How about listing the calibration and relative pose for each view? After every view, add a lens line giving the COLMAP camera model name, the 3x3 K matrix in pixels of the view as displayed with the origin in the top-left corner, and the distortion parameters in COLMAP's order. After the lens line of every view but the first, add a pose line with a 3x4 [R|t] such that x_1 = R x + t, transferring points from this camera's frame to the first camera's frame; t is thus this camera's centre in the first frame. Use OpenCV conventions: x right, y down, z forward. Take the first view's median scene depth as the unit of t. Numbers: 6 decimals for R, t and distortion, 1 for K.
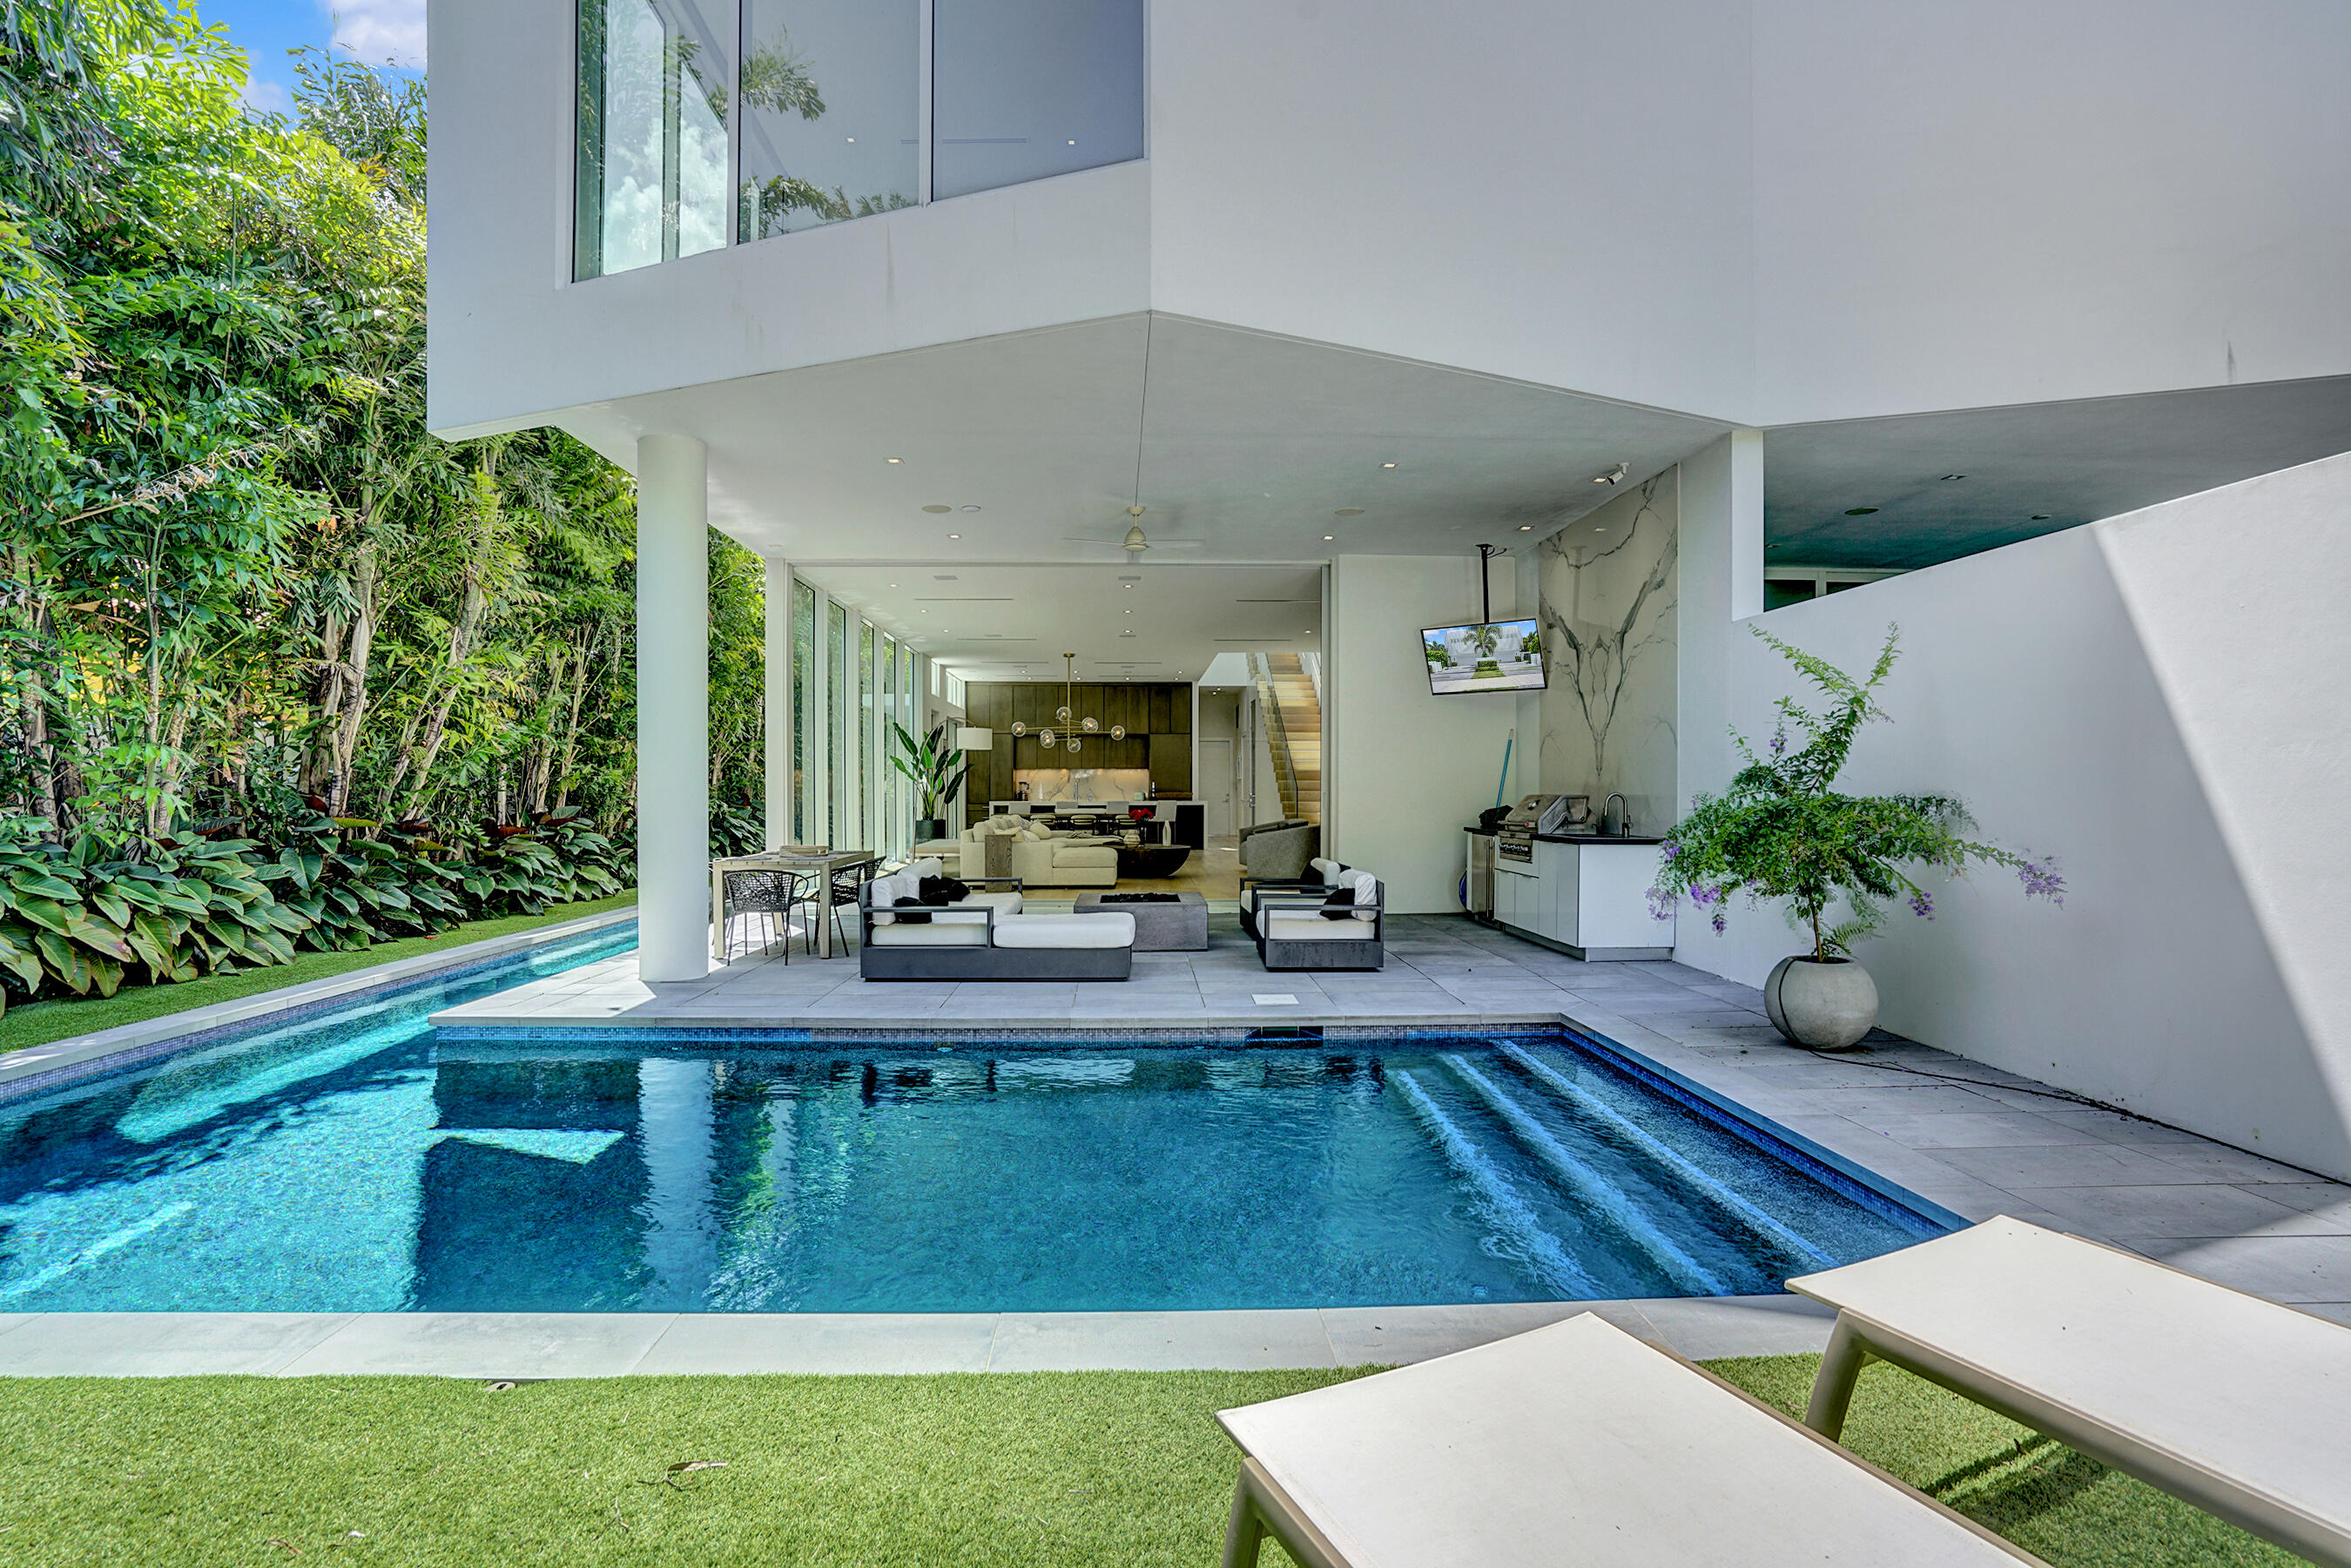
lens RADIAL K [[1077.0, 0, 1177.5], [0, 1077.0, 787.1], [0, 0, 1]] dist [-0.020116, 0.002121]
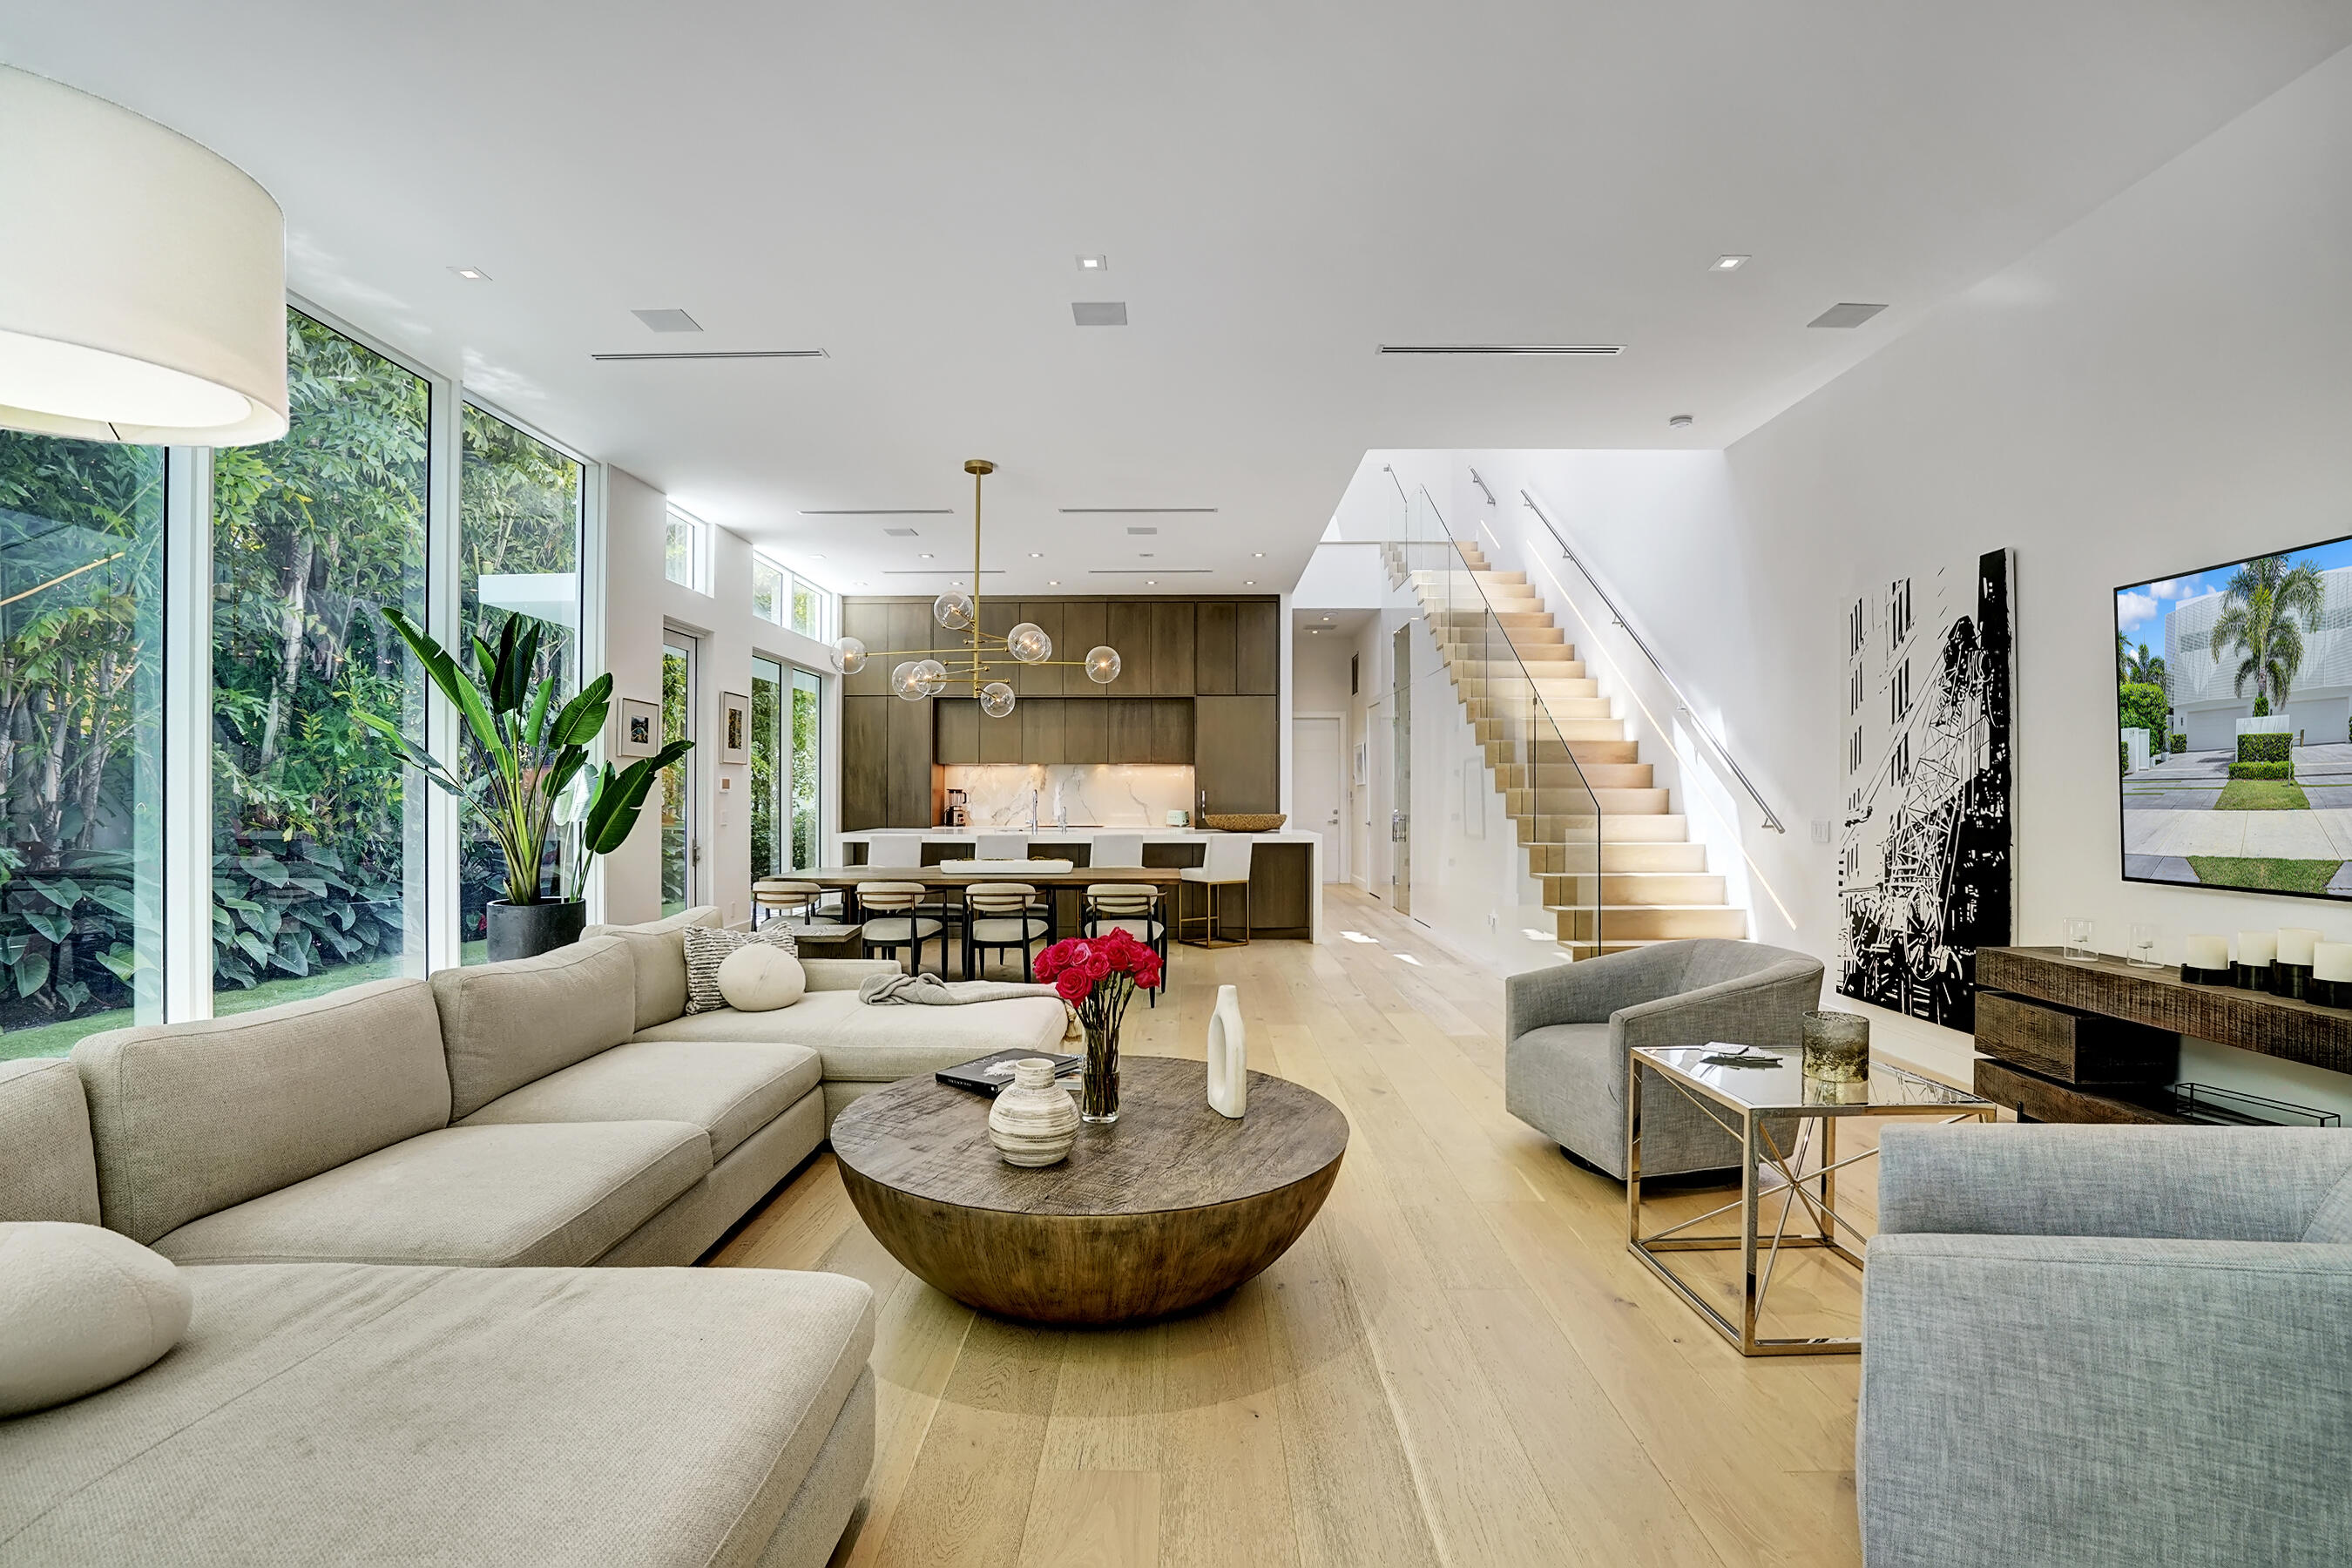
lens RADIAL K [[1077.5, 0, 1176.9], [0, 1077.5, 792.8], [0, 0, 1]] dist [-0.020116, 0.002121]
pose [[0.997951, 0.003372, -0.063898, -0.002694], [-0.003519, 0.999991, -0.002183, -0.002265], [0.063891, 0.002403, 0.997954, 0.493605]]
